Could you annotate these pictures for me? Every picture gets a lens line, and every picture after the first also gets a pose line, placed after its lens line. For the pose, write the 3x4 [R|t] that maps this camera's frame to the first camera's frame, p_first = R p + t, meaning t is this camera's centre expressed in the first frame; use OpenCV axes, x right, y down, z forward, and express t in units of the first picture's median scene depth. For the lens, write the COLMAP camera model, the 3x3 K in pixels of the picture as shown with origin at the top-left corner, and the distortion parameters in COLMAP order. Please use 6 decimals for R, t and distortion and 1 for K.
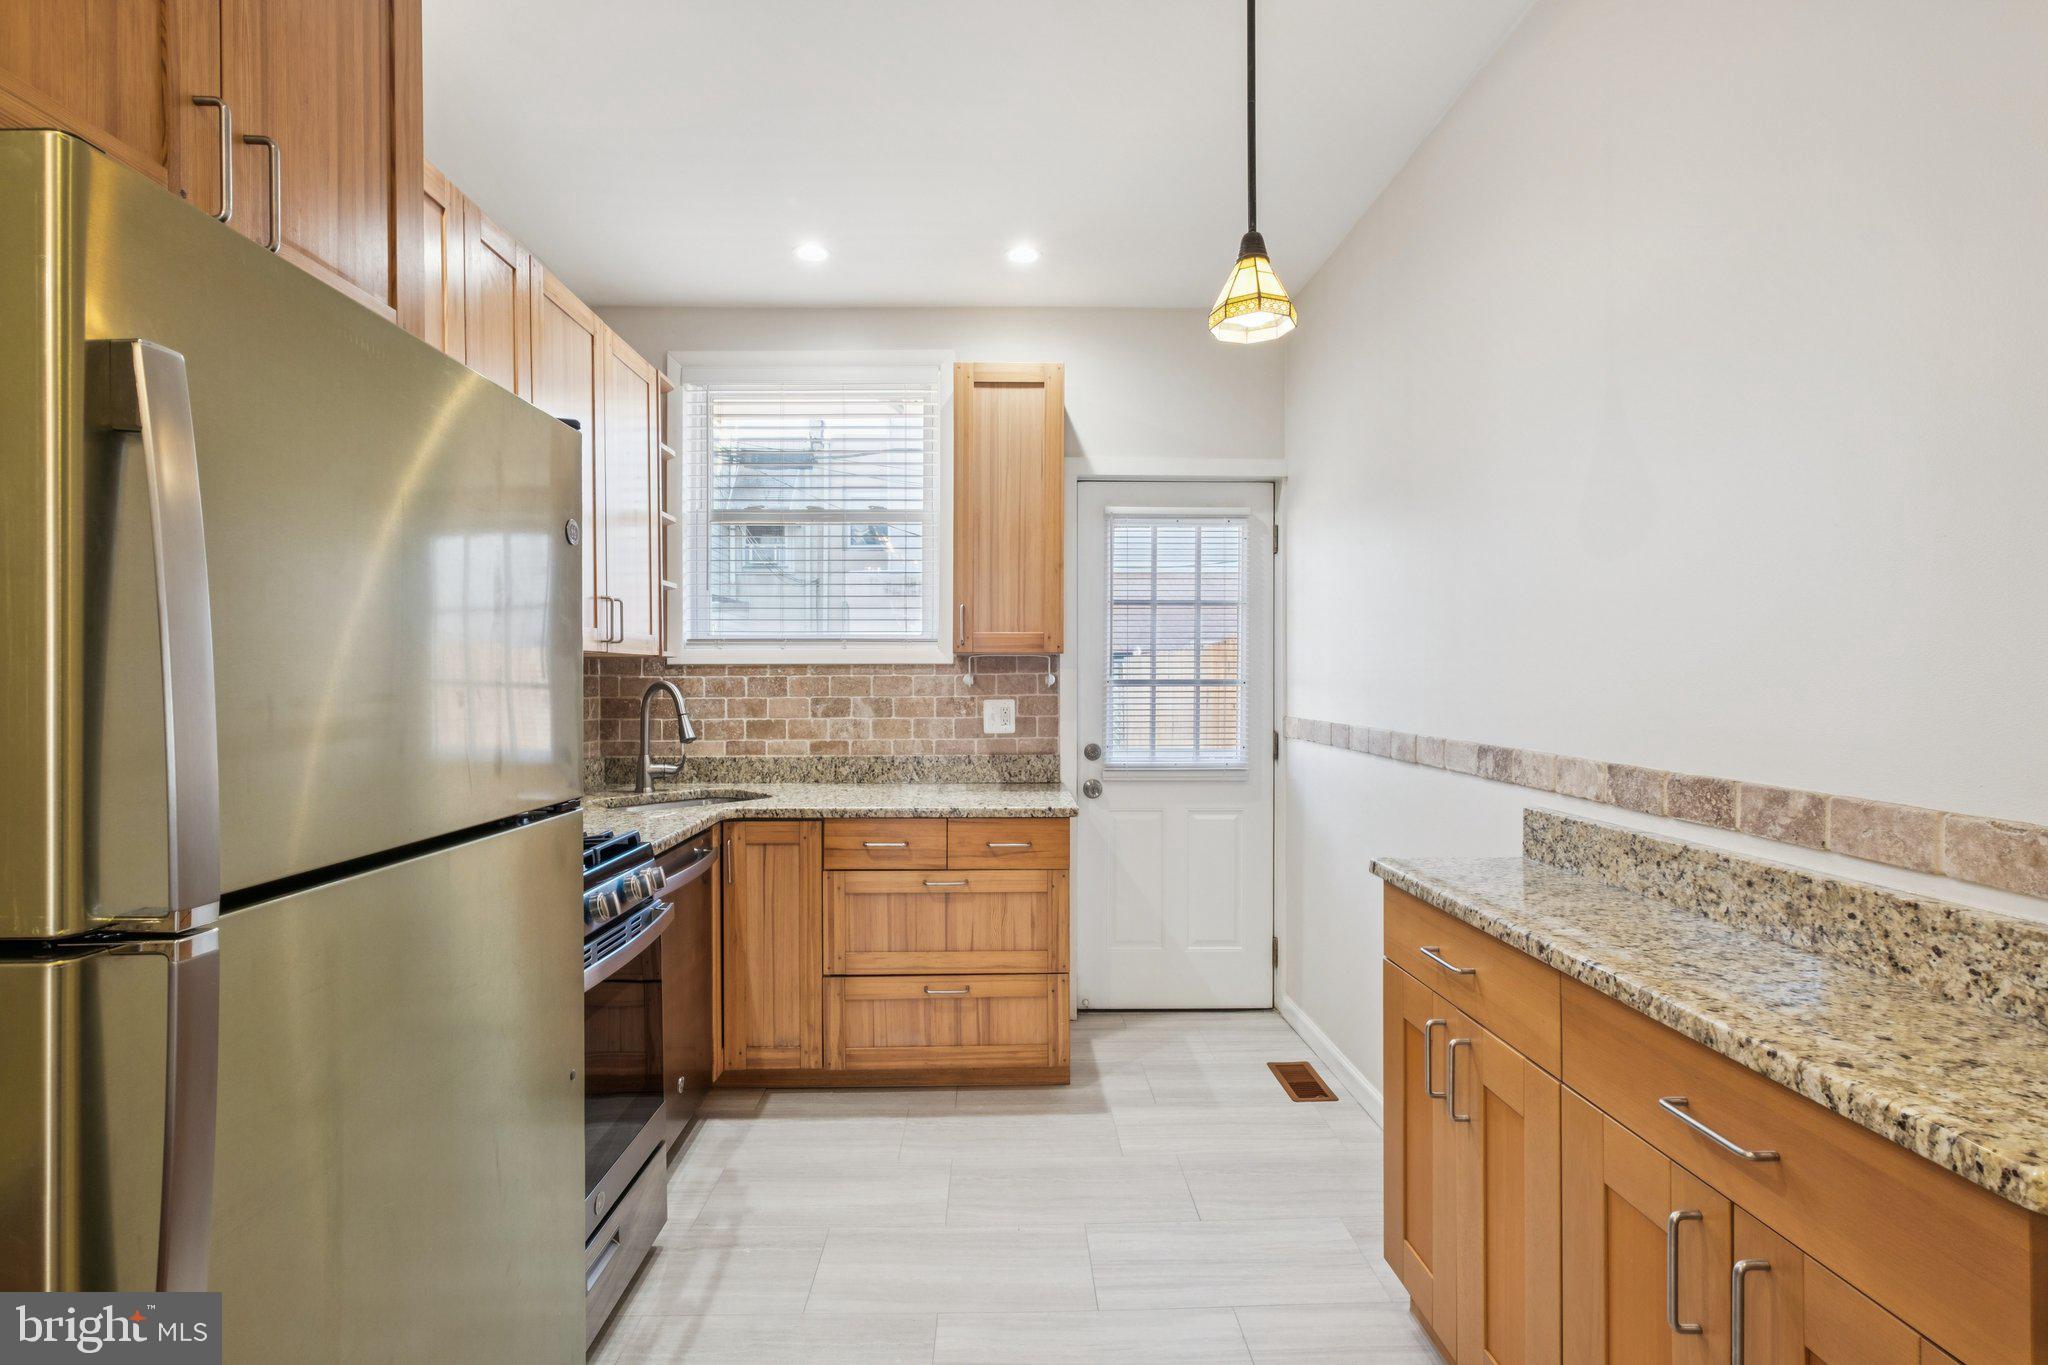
lens RADIAL K [[965.3, 0, 1005.8], [0, 965.3, 671.6], [0, 0, 1]] dist [-0.001306, 0.000379]
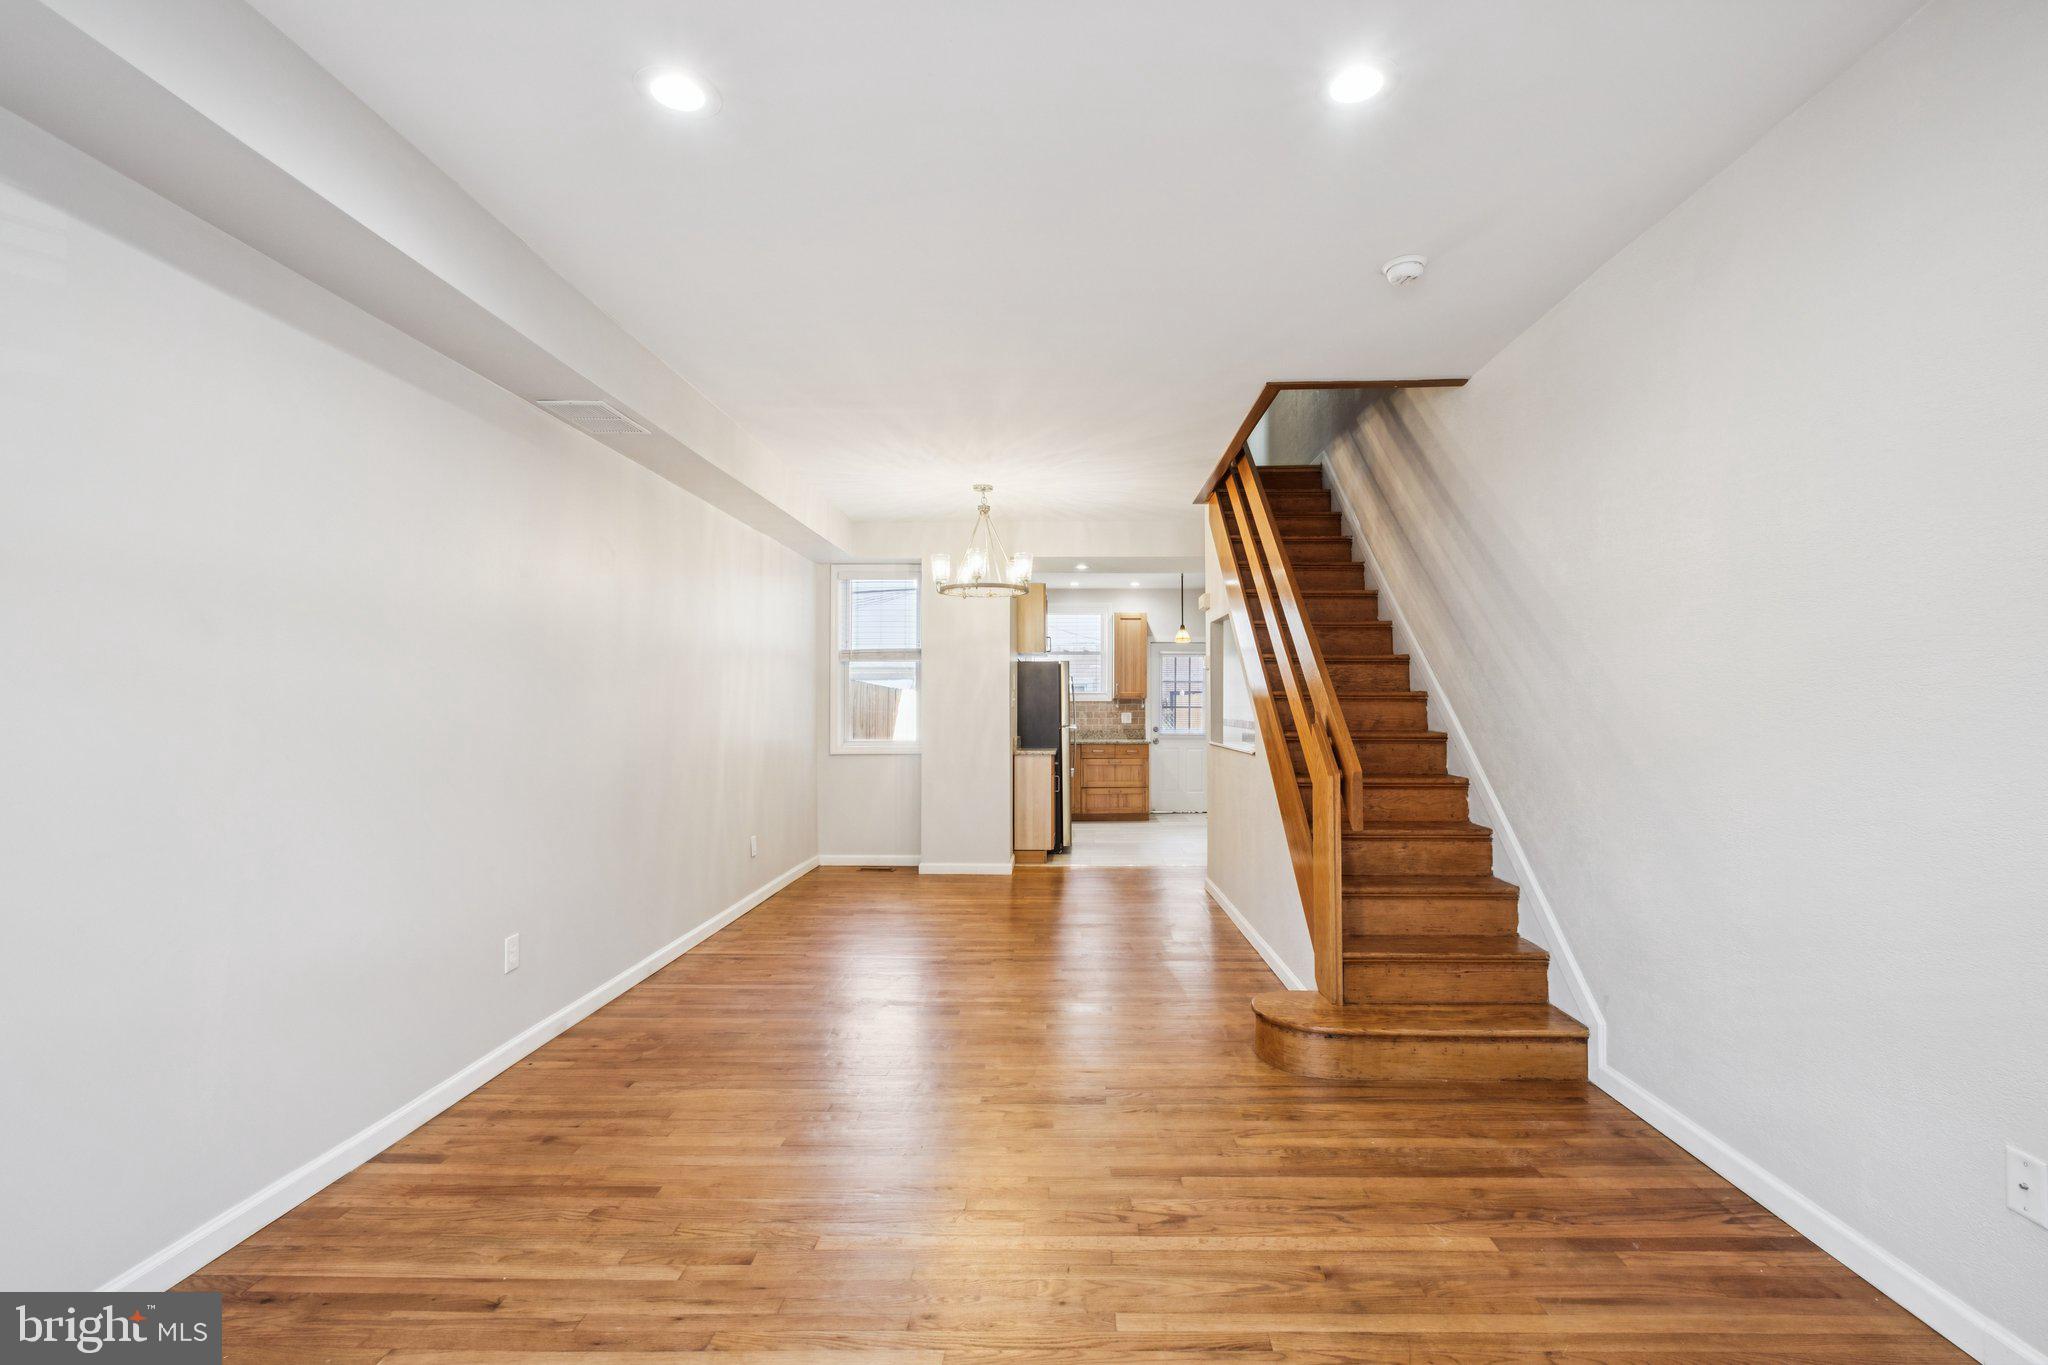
lens RADIAL K [[916.6, 0, 1067.9], [0, 916.6, 680.7], [0, 0, 1]] dist [-0.003893, -0.000816]
pose [[0.999852, 0.001053, -0.017161, -0.180128], [-0.001447, 0.999735, -0.022956, -0.007421], [0.017132, 0.022978, 0.999589, -2.463421]]
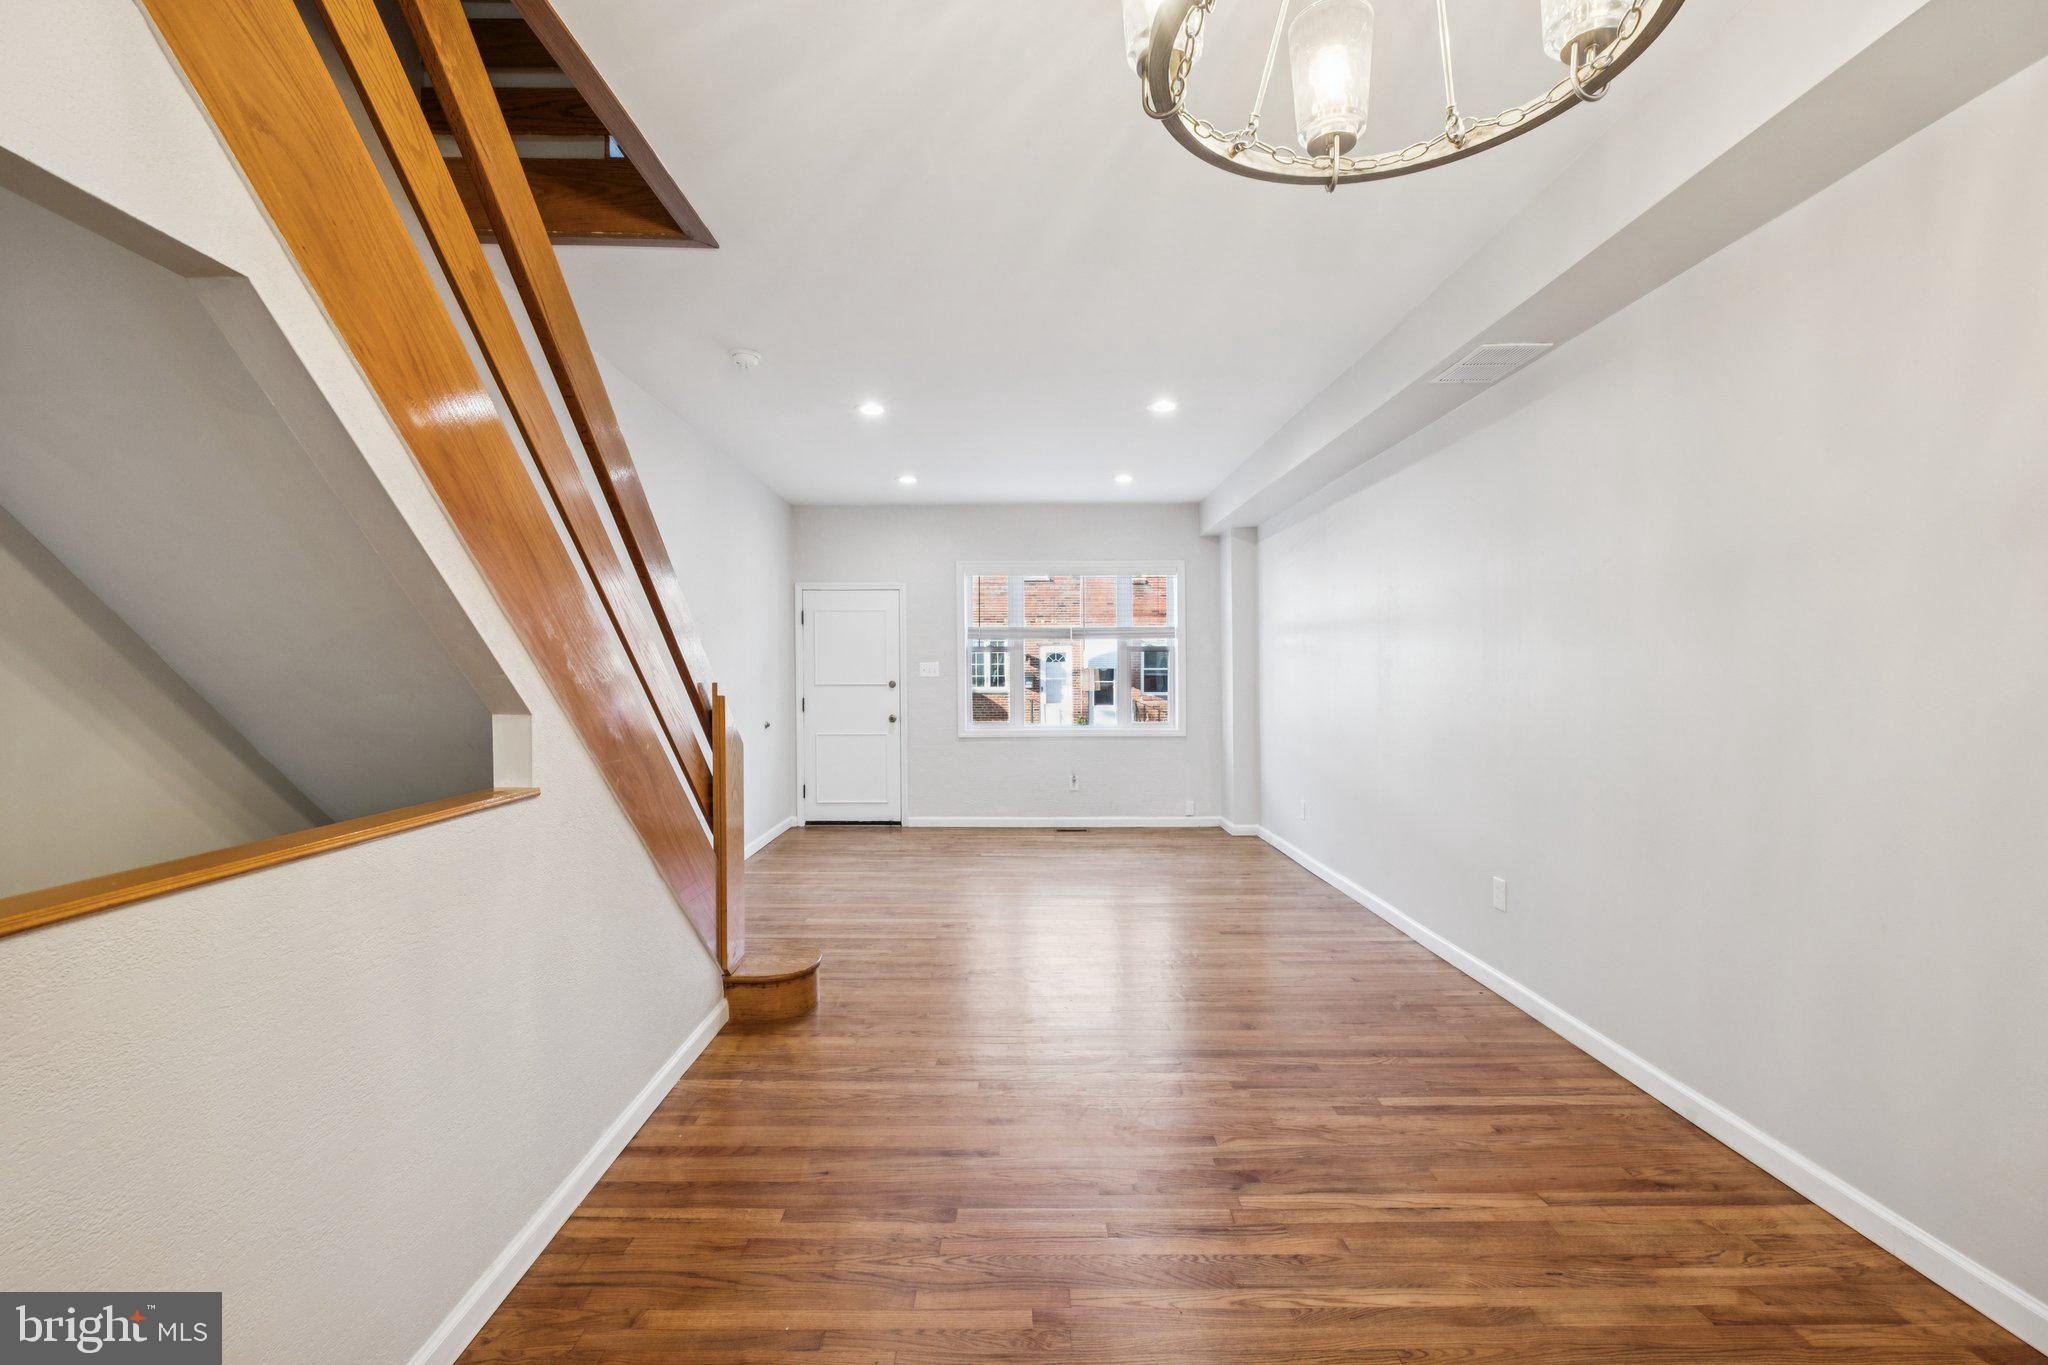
lens RADIAL K [[898.2, 0, 1012.4], [0, 898.2, 684.5], [0, 0, 1]] dist [-0.004722, -0.000551]
pose [[-0.999821, 0.008613, 0.016858, -0.245190], [0.008770, 0.999919, 0.009216, 0.001329], [-0.016778, 0.009362, -0.999815, -0.116256]]
